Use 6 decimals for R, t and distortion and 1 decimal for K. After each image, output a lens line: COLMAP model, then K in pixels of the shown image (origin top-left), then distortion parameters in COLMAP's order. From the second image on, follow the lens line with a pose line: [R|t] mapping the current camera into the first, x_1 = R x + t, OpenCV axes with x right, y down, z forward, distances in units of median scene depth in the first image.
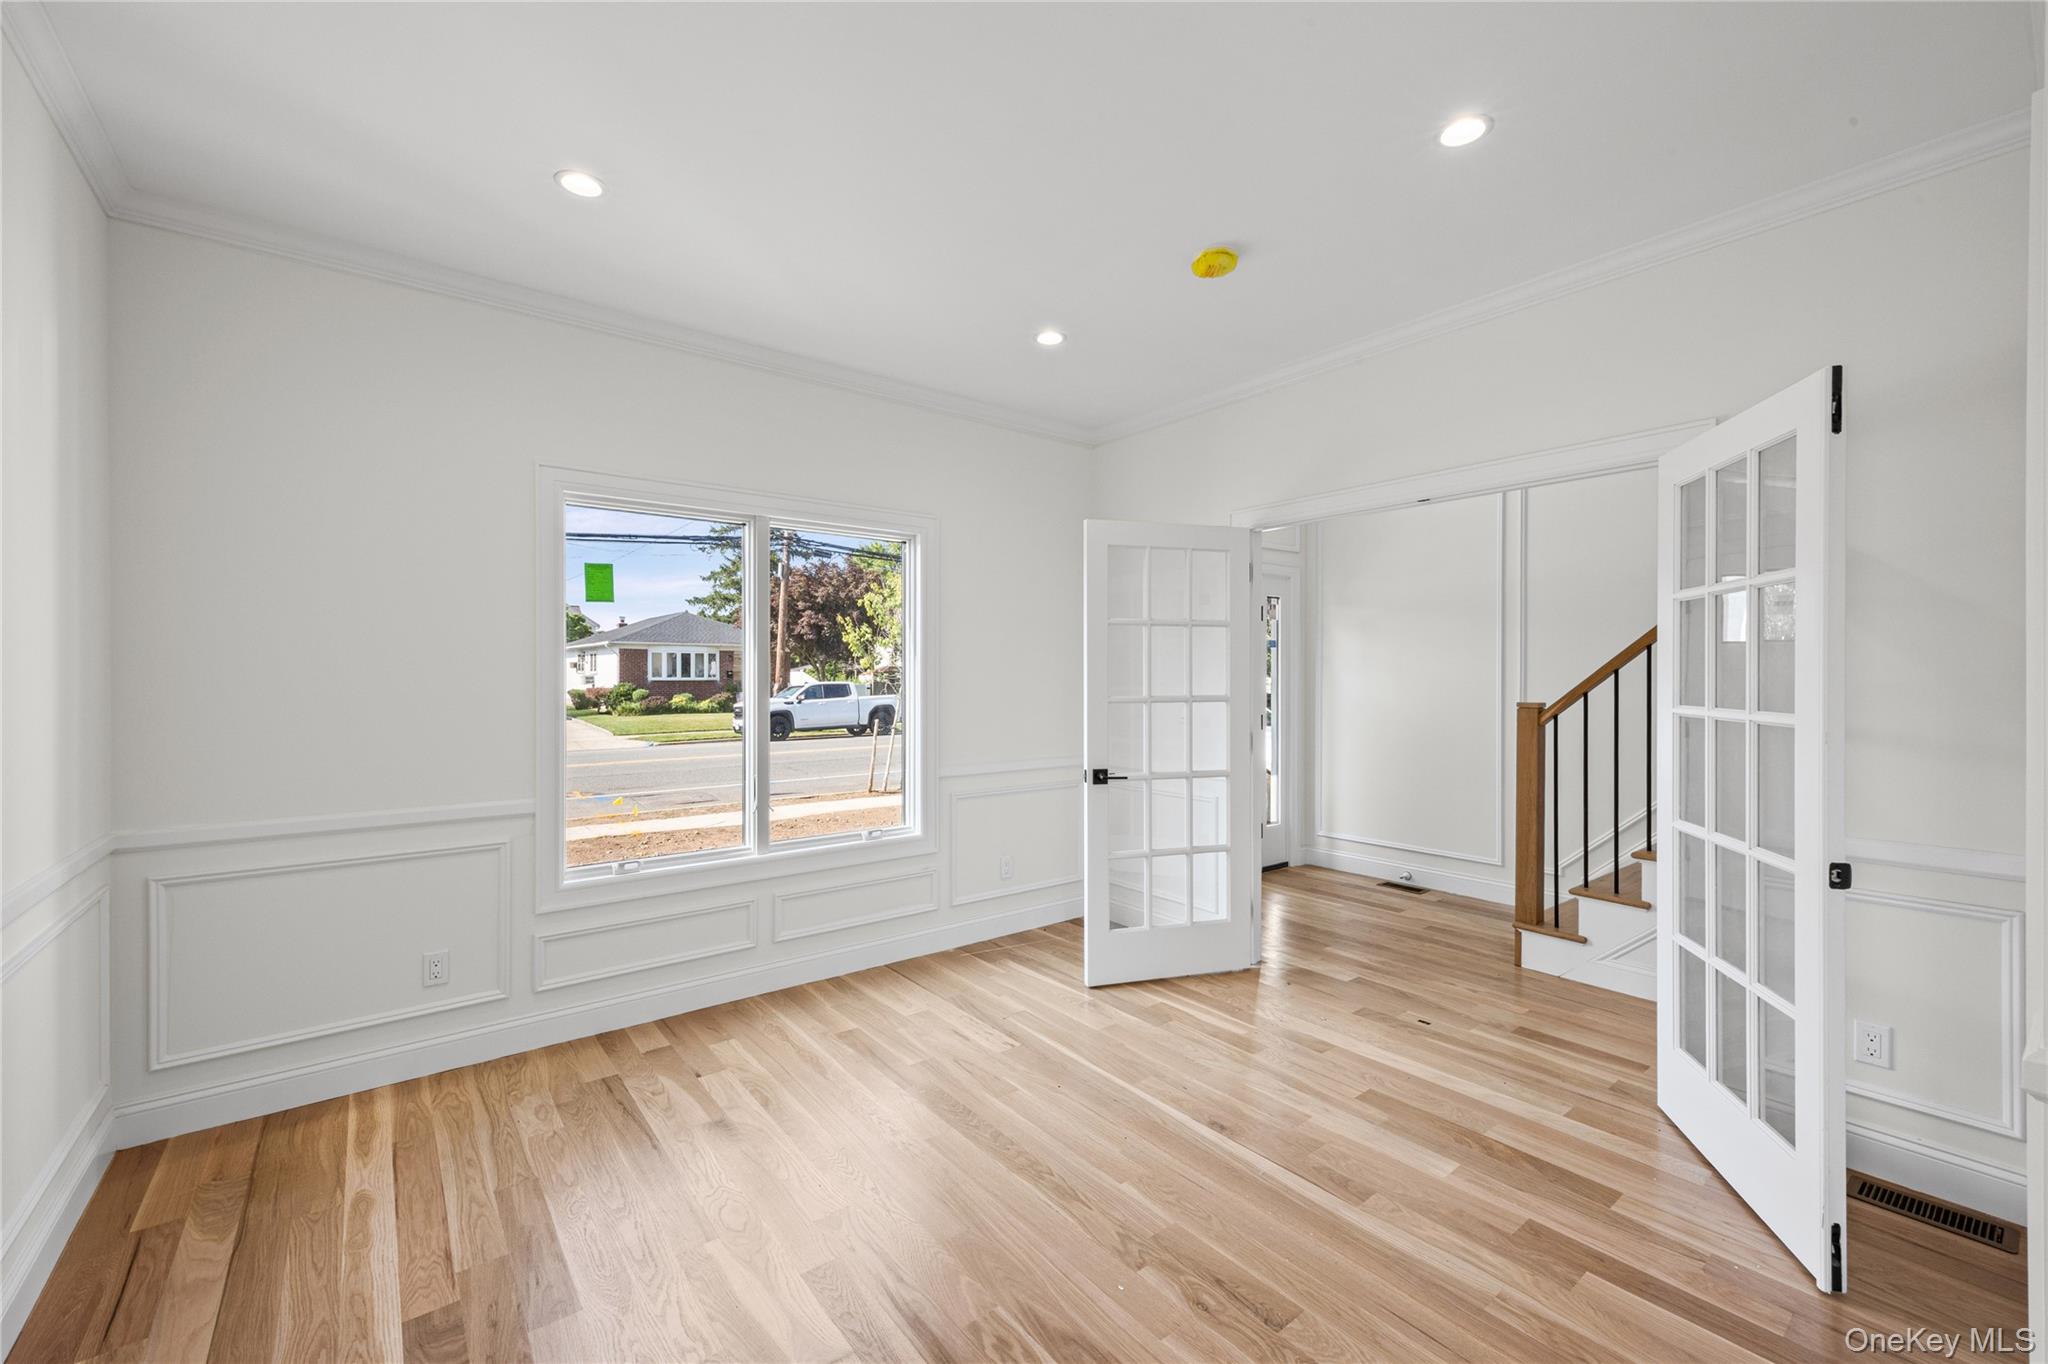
lens RADIAL K [[831.5, 0, 1019.0], [0, 831.5, 682.4], [0, 0, 1]] dist [0.013301, -0.001392]
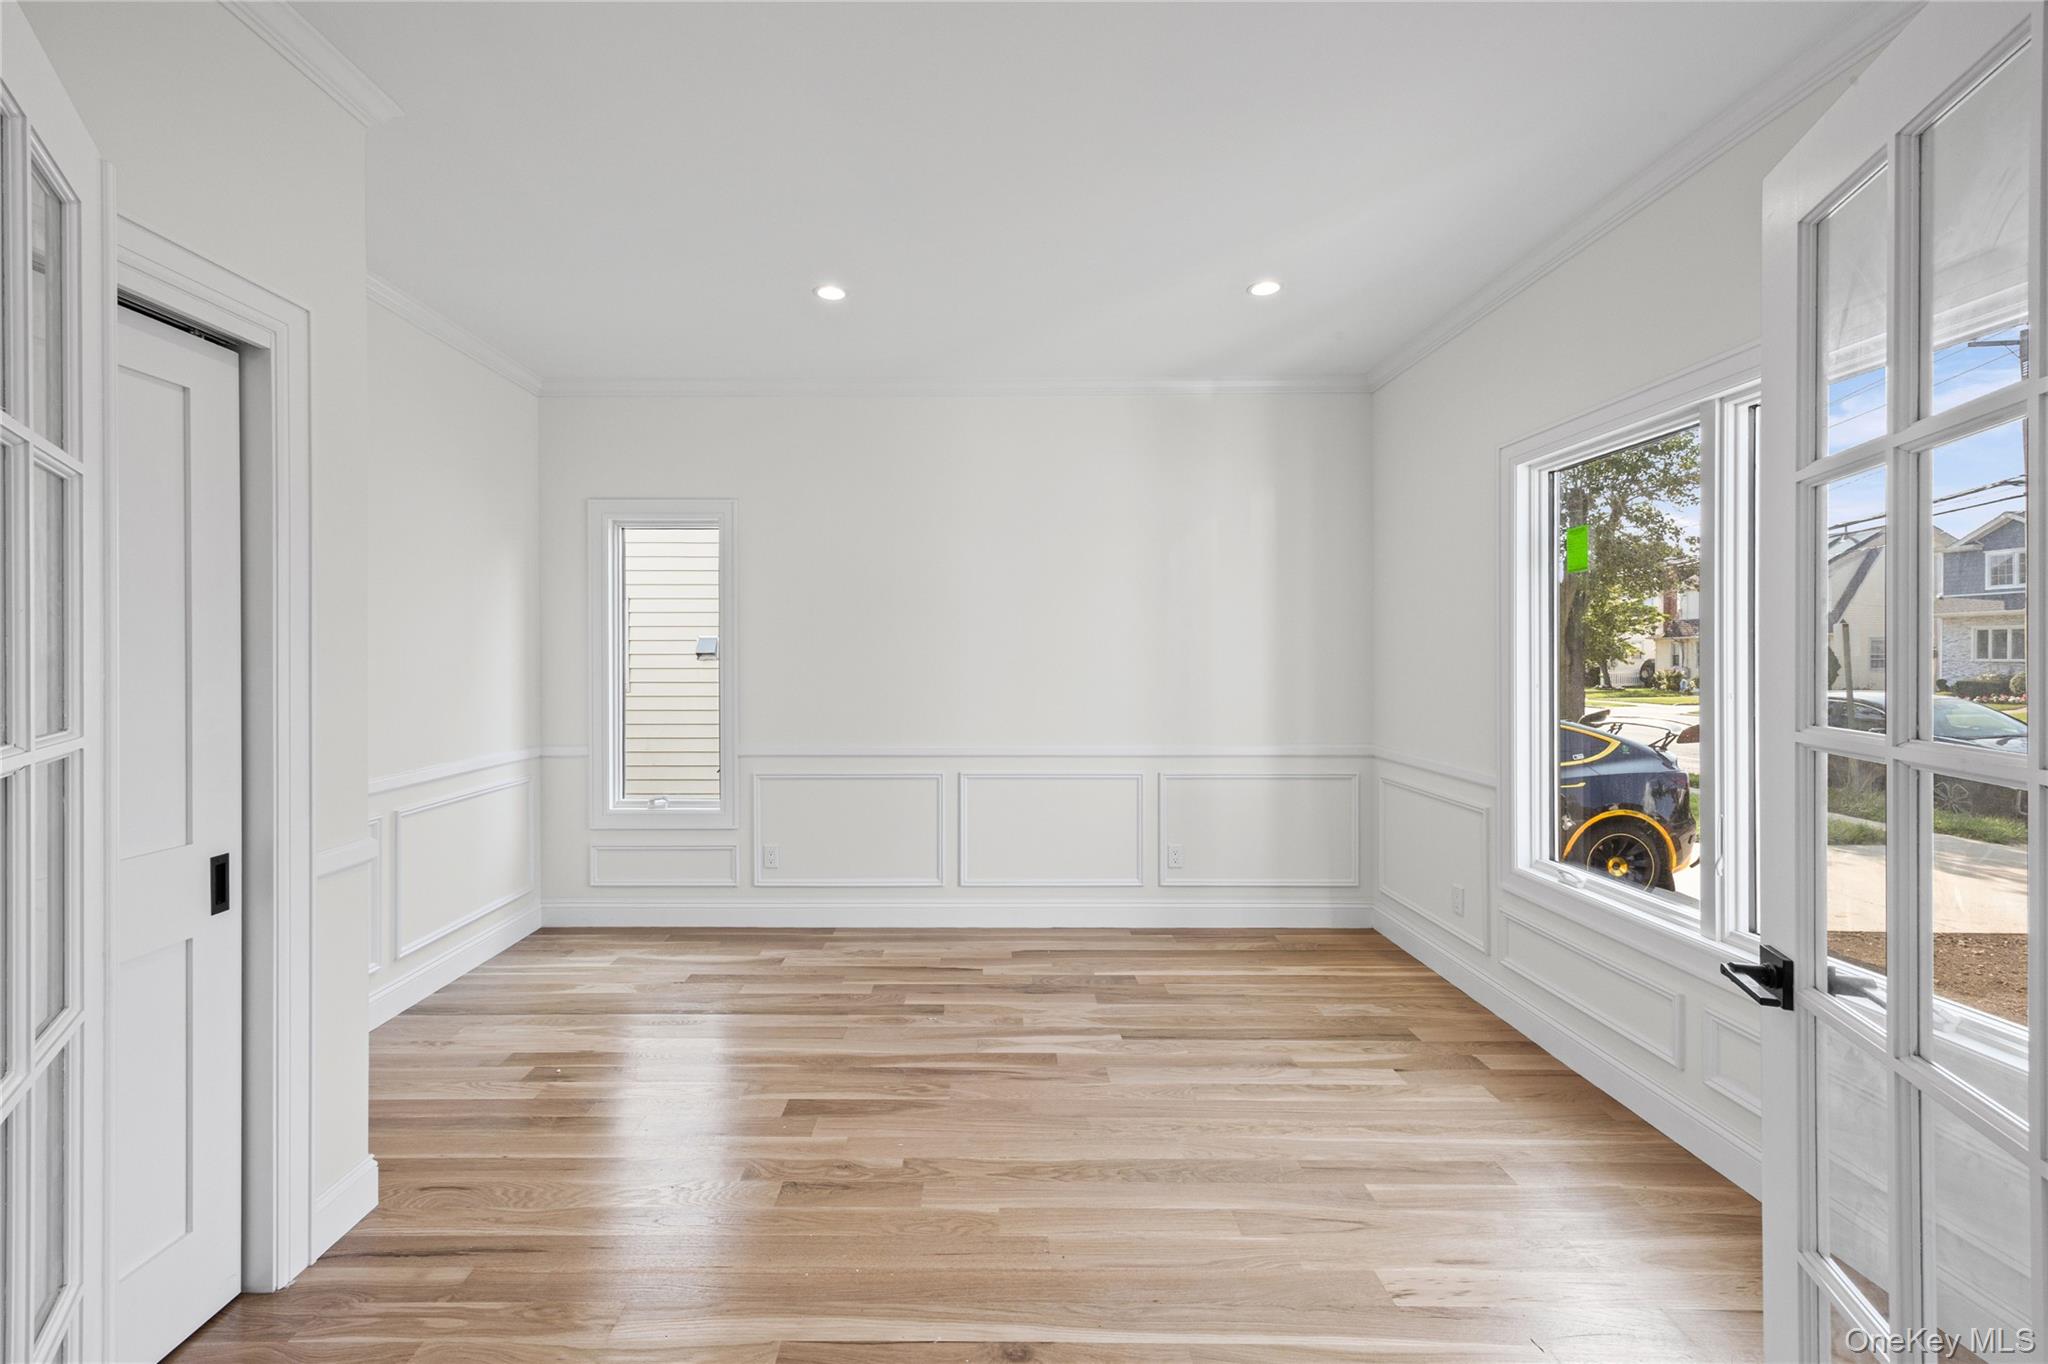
lens RADIAL K [[831.5, 0, 1010.6], [0, 831.5, 667.1], [0, 0, 1]] dist [0.013301, -0.001392]
pose [[-0.588323, 0.013984, -0.808505, 0.617943], [-0.003283, 0.999801, 0.019681, -0.017192], [0.808619, 0.014233, -0.588160, 1.111328]]
